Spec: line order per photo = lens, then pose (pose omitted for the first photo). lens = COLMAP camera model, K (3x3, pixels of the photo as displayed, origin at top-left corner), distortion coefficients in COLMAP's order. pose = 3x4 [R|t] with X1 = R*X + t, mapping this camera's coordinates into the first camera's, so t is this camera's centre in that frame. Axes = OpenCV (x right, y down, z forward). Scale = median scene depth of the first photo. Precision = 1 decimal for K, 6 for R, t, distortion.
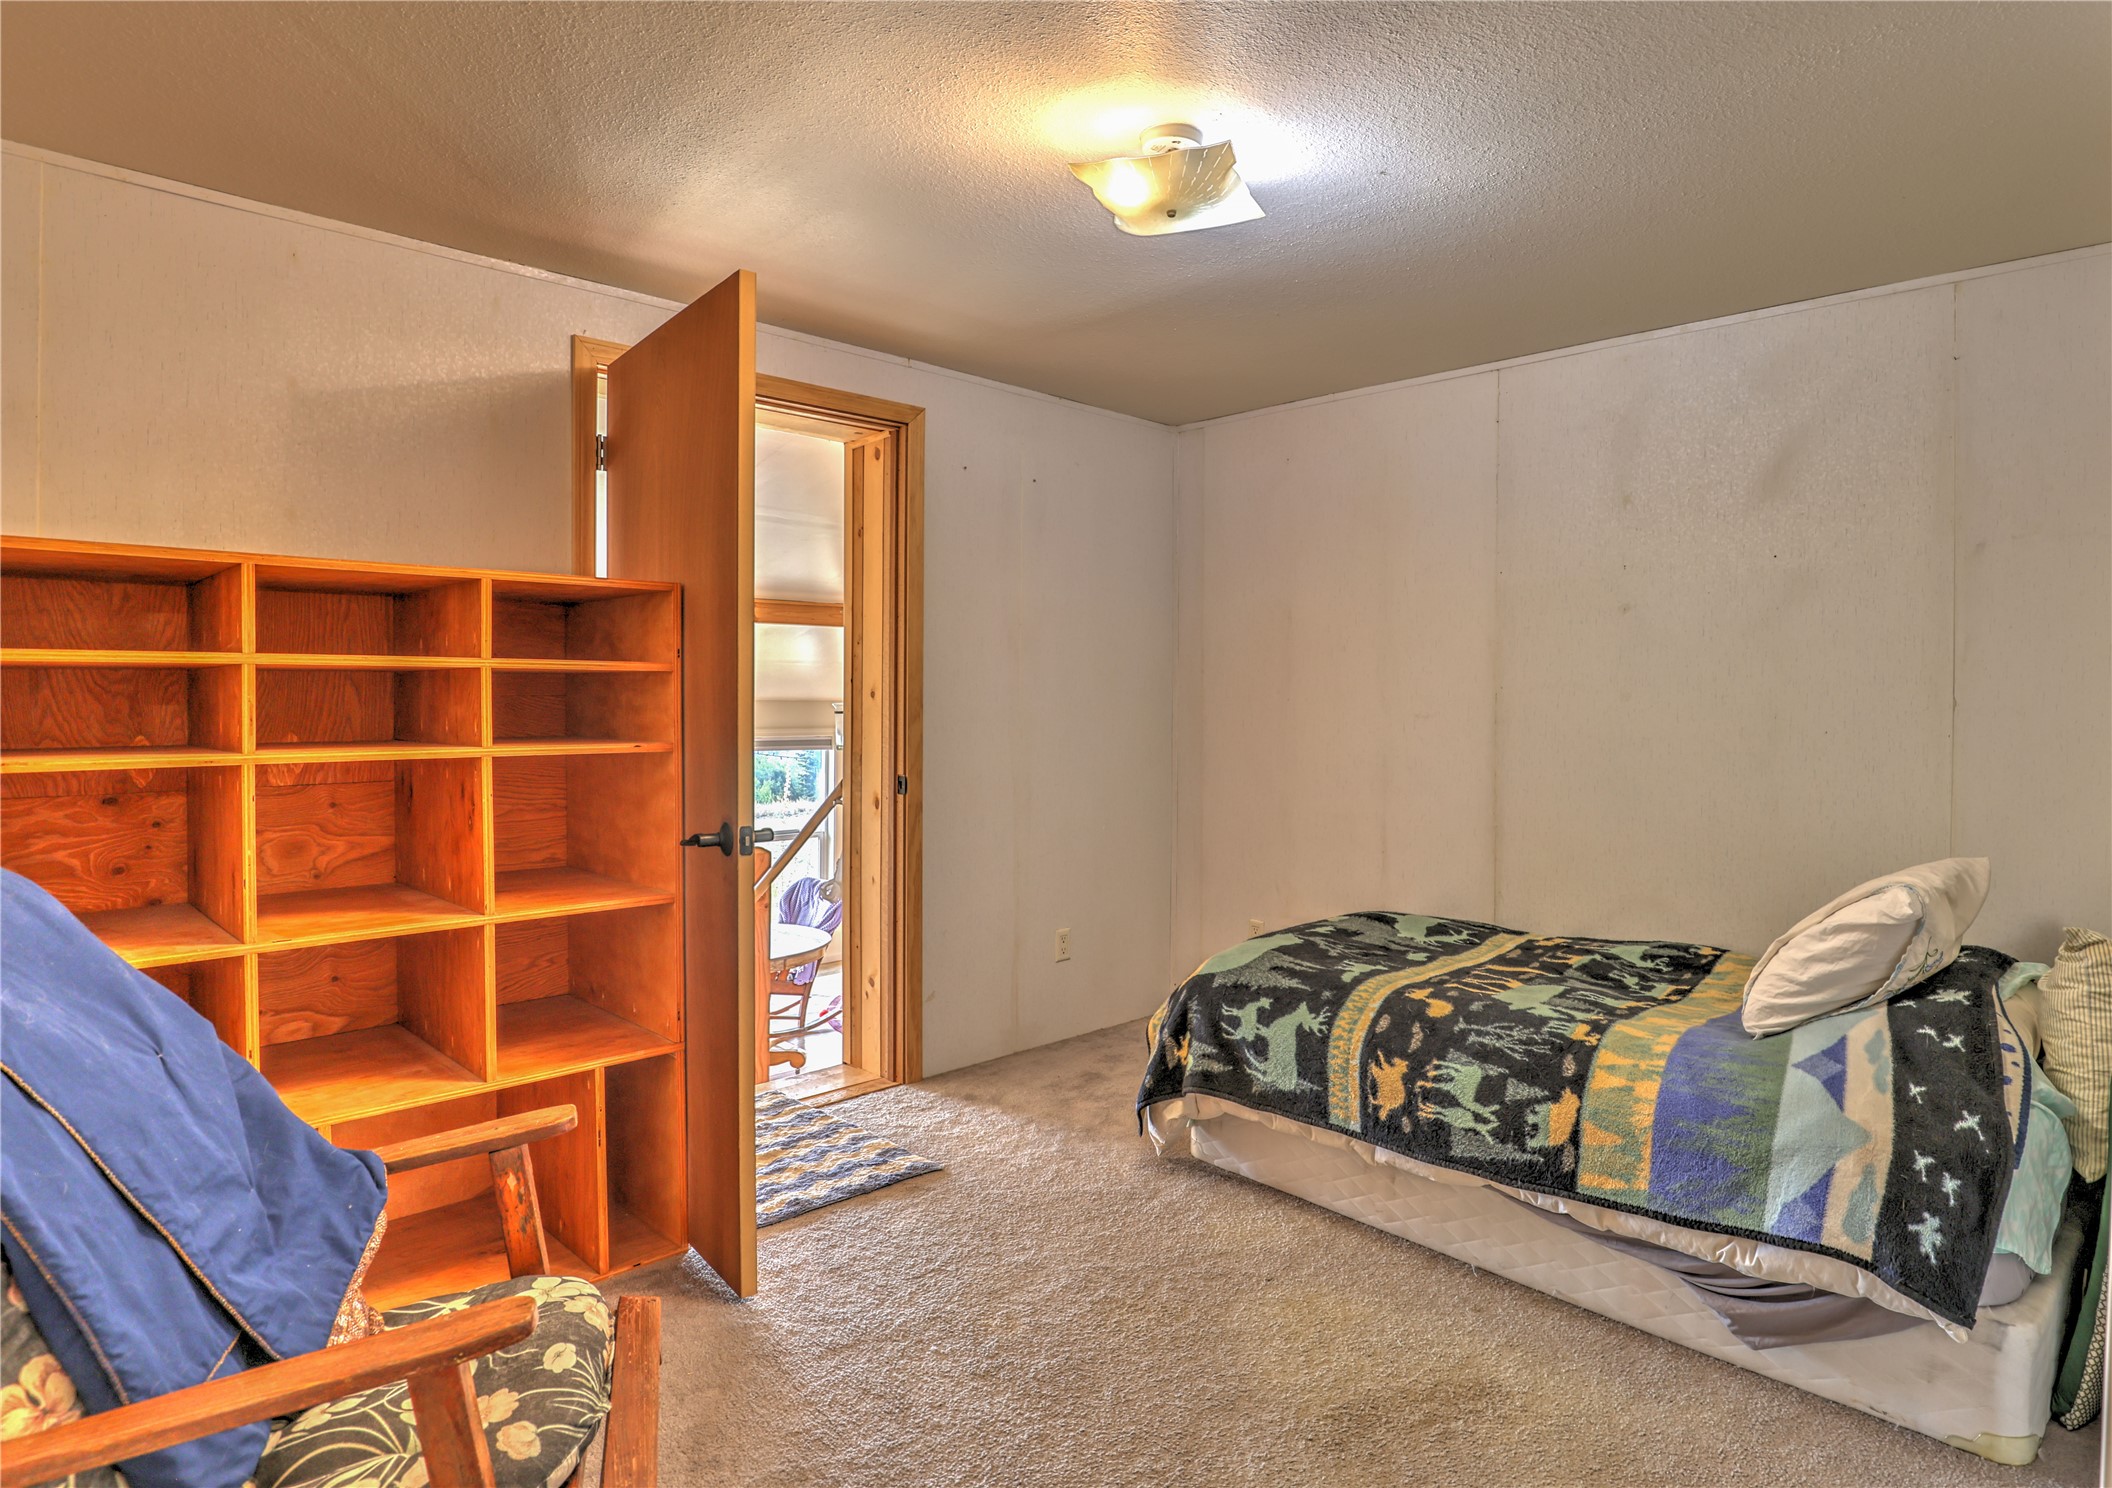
lens RADIAL K [[1311.0, 0, 1056.9], [0, 1311.0, 708.1], [0, 0, 1]] dist [-0.036465, 0.015797]
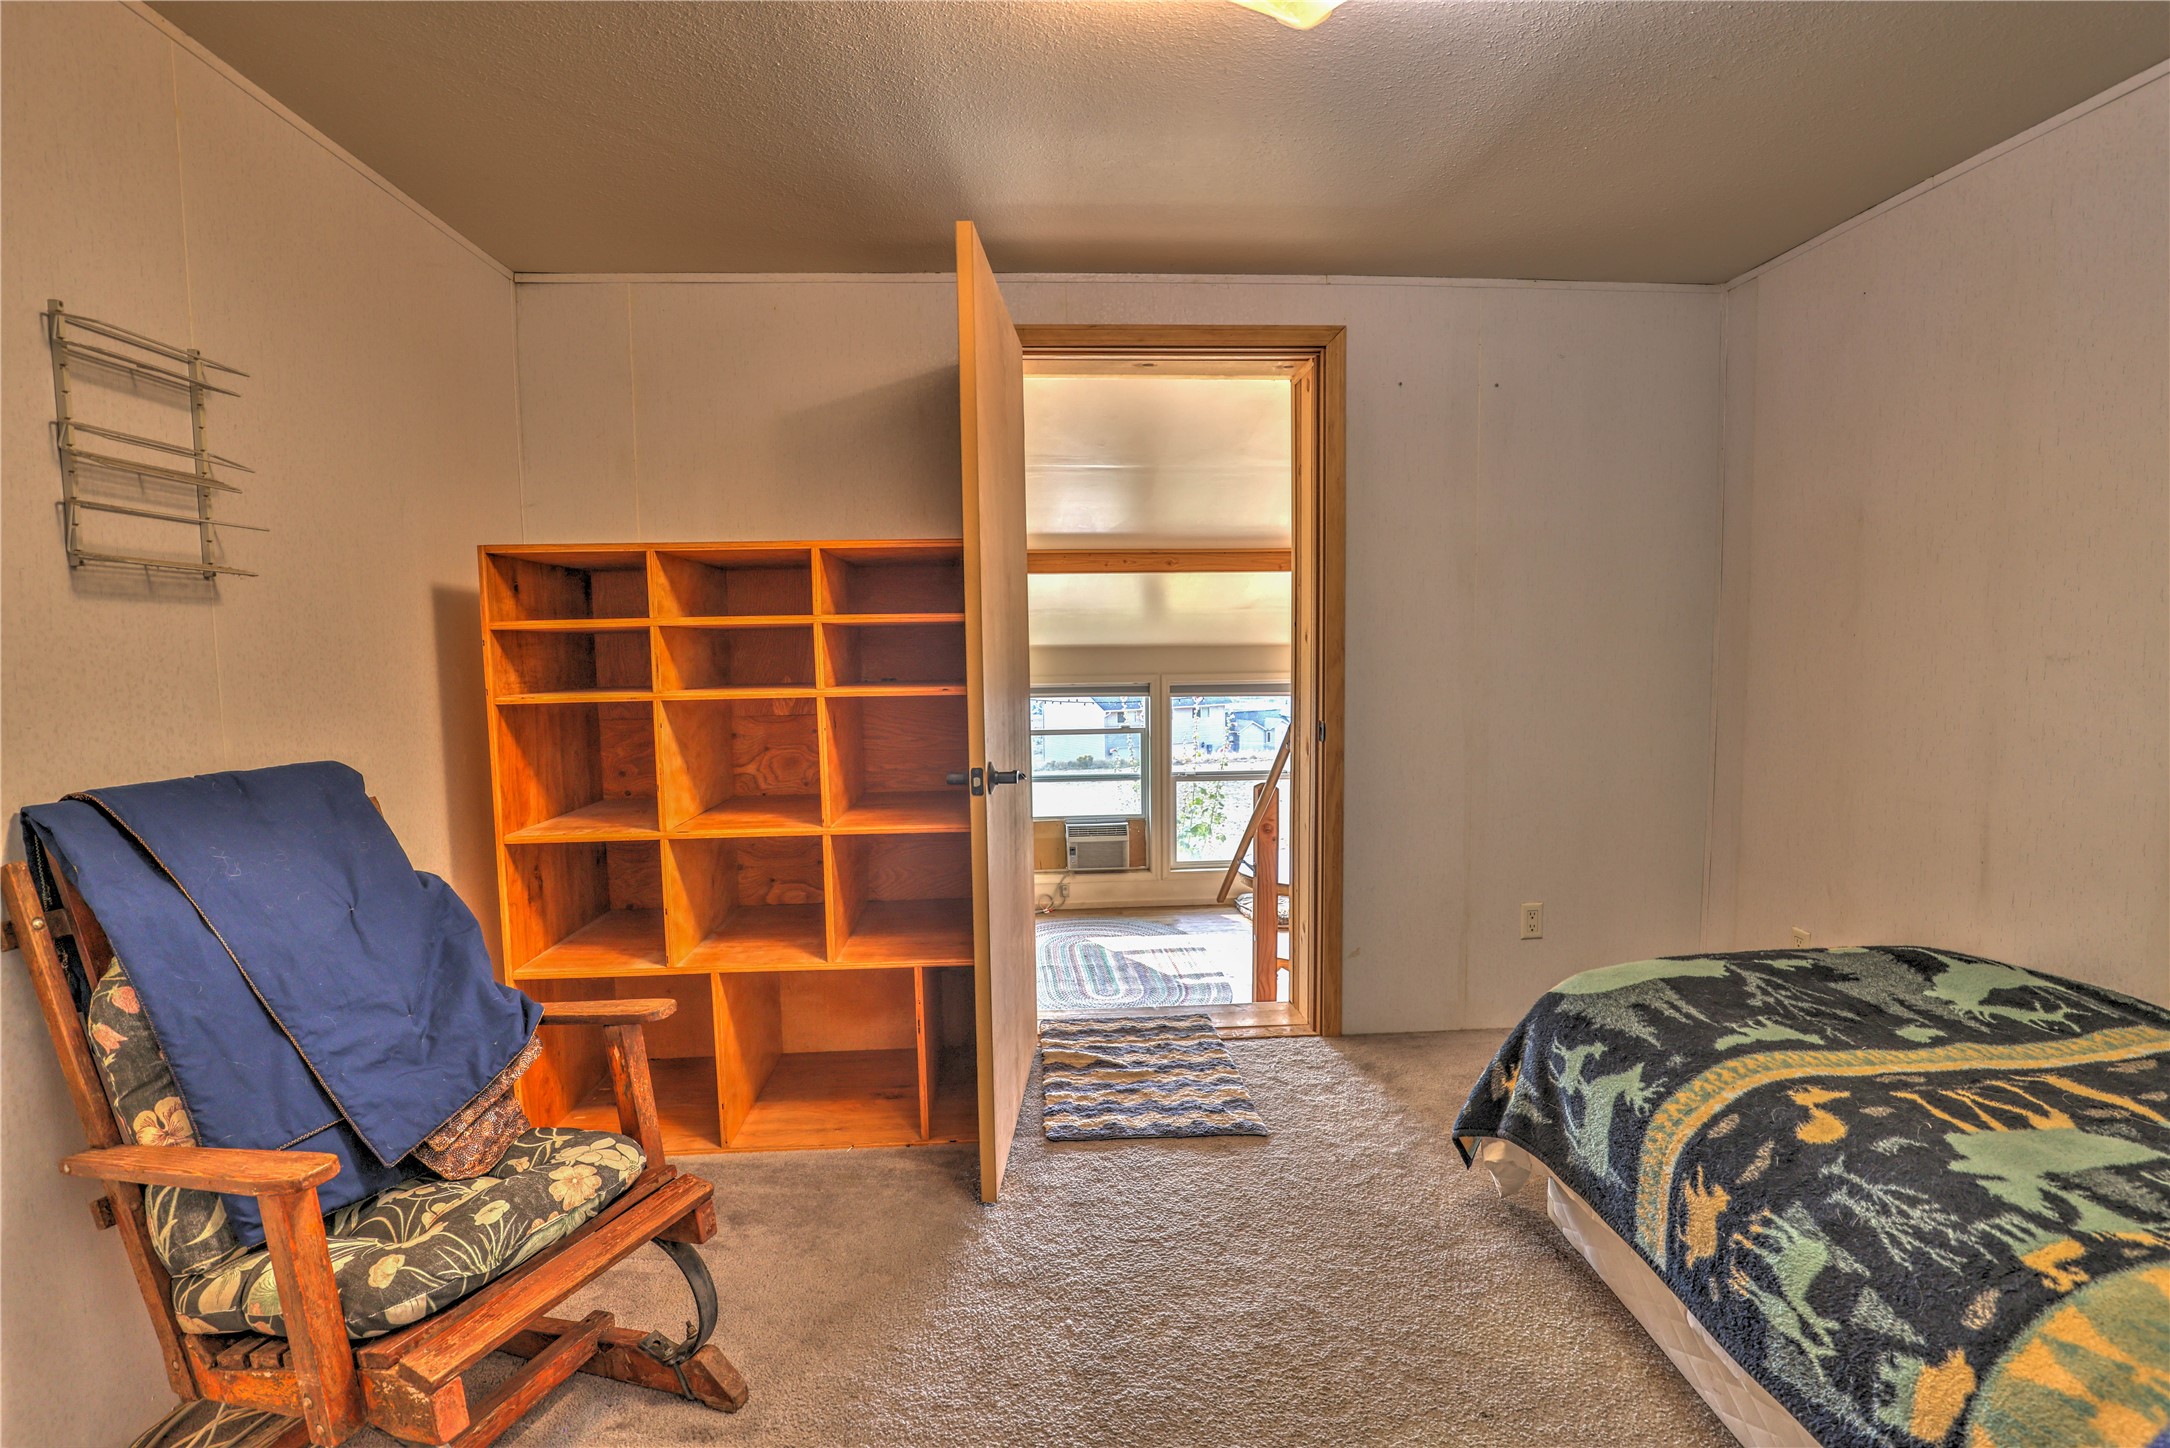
lens RADIAL K [[1060.6, 0, 1082.7], [0, 1060.6, 732.8], [0, 0, 1]] dist [-0.035192, 0.008251]
pose [[0.726202, 0.043268, -0.686118, 0.374702], [0.010864, 0.997171, 0.074382, -0.000152], [0.687395, -0.061470, 0.723677, 0.413834]]
